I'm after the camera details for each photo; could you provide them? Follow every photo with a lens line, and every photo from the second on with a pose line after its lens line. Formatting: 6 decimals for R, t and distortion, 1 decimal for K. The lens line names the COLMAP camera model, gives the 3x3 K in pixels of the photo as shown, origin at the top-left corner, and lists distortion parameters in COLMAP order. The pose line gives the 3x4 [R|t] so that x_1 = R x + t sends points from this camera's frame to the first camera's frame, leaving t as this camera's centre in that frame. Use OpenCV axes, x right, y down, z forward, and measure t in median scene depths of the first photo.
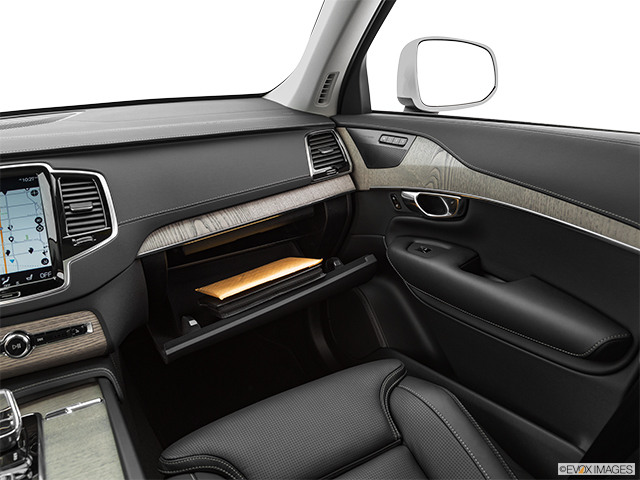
lens RADIAL K [[540.5, 0, 320.0], [0, 540.5, 240.0], [0, 0, 1]] dist [-0.014857, -0.005395]
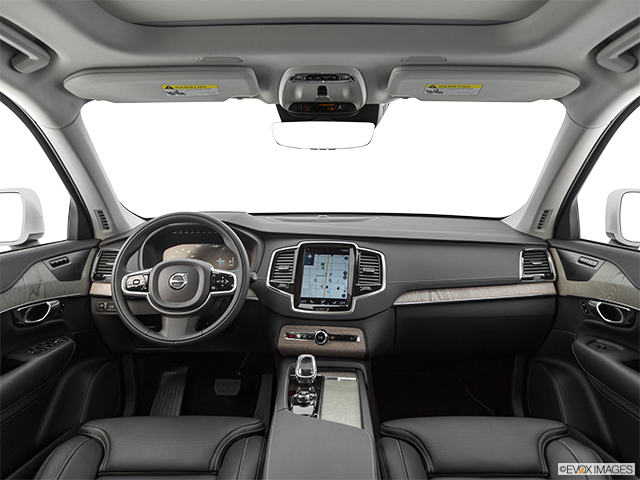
lens RADIAL K [[483.6, 0, 320.0], [0, 483.6, 240.0], [0, 0, 1]] dist [0.003872, -0.001327]
pose [[0.859367, 0.125444, -0.495734, 0.185183], [-0.220691, 0.965495, -0.138257, 0.094762], [0.461286, 0.228217, 0.857399, -0.435297]]
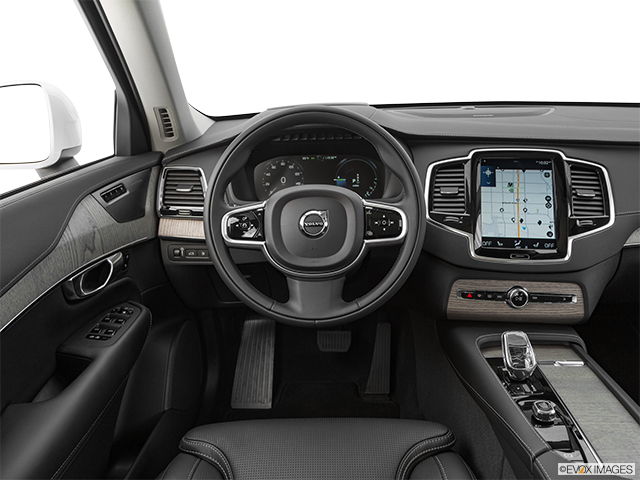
lens RADIAL K [[495.0, 0, 320.0], [0, 495.0, 240.0], [0, 0, 1]] dist [-0.048012, -0.001227]
pose [[0.852532, 0.212701, -0.477438, -0.401001], [-0.199958, 0.976689, 0.078067, 0.064926], [0.482914, 0.028913, 0.875191, -0.164235]]
